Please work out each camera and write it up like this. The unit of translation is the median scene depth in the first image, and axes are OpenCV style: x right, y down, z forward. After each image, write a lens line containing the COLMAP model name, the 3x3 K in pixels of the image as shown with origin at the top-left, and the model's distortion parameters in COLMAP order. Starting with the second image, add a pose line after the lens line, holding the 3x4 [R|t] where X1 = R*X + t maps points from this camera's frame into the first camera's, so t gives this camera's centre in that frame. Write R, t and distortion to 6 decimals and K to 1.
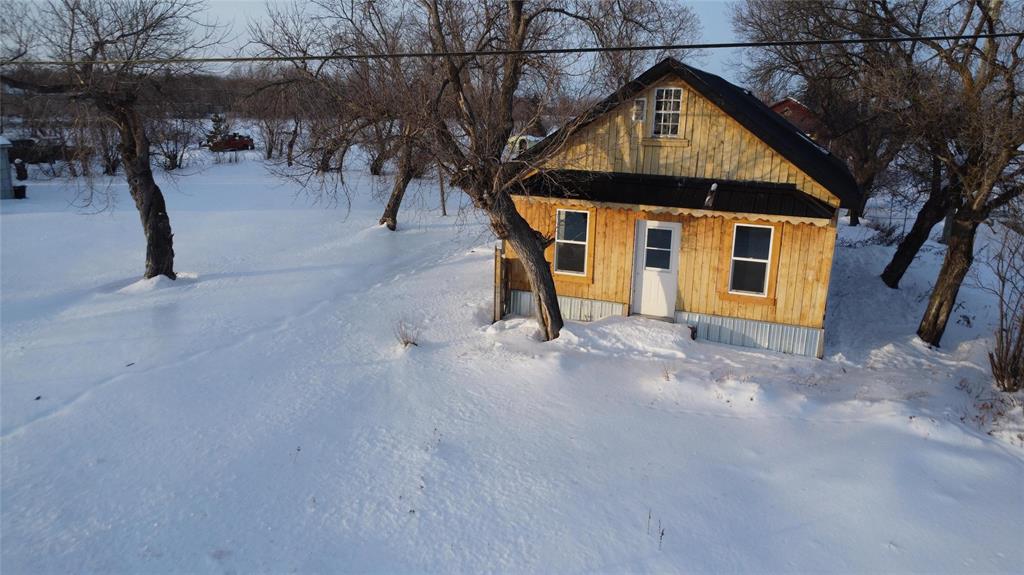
lens RADIAL K [[741.8, 0, 514.1], [0, 741.8, 289.9], [0, 0, 1]] dist [-0.028060, -0.006548]
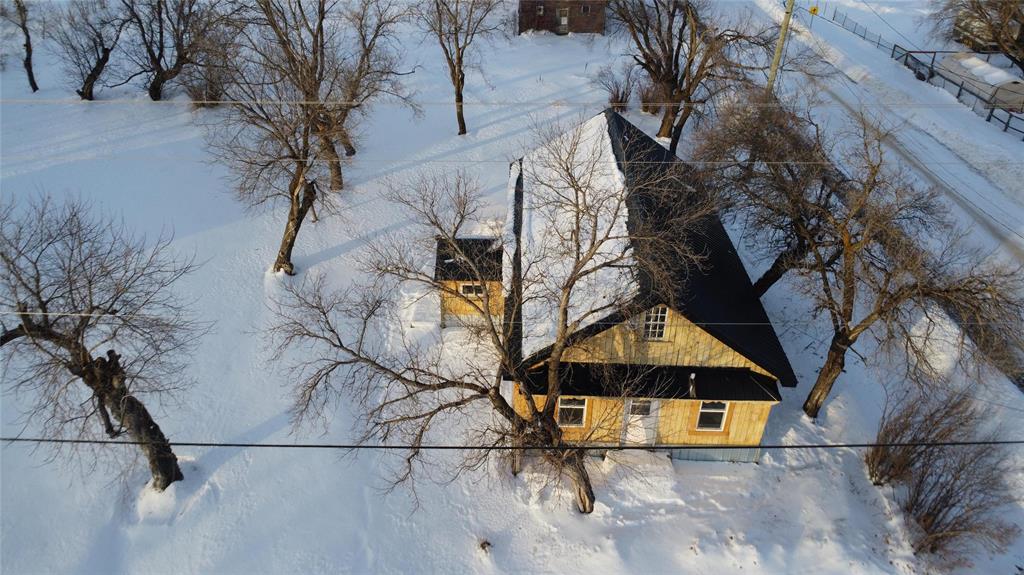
lens RADIAL K [[741.8, 0, 514.1], [0, 741.8, 289.9], [0, 0, 1]] dist [-0.028060, -0.006548]
pose [[0.927441, -0.215633, 0.305540, -0.379933], [0.097357, 0.928068, 0.359459, -0.765173], [-0.361073, -0.303631, 0.881722, 0.011749]]
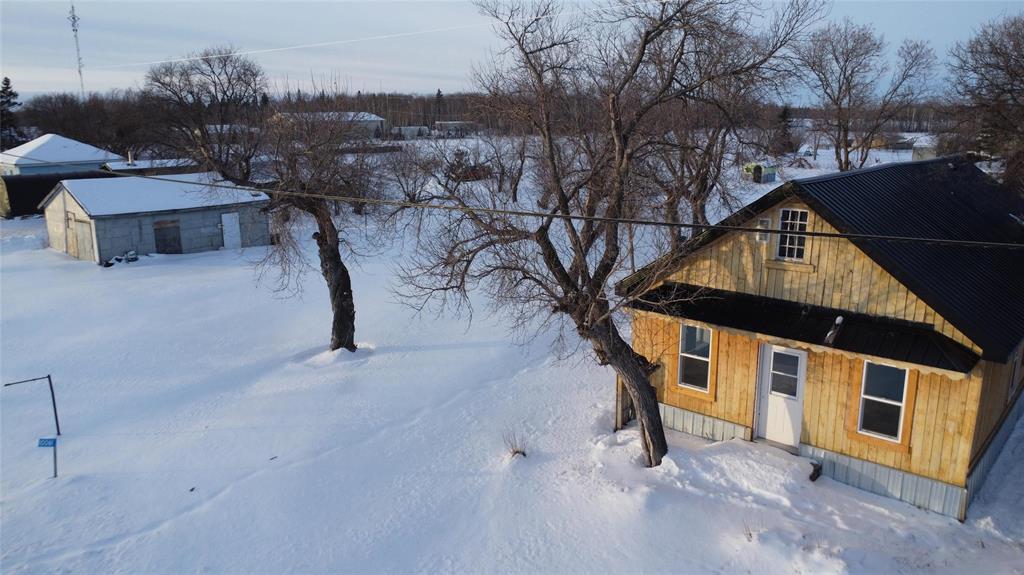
lens RADIAL K [[741.8, 0, 514.1], [0, 741.8, 289.9], [0, 0, 1]] dist [-0.028060, -0.006548]
pose [[0.944680, 0.040415, -0.325493, 0.182593], [-0.043984, 0.999026, -0.003610, -0.152724], [0.325030, 0.017726, 0.945538, 0.003541]]
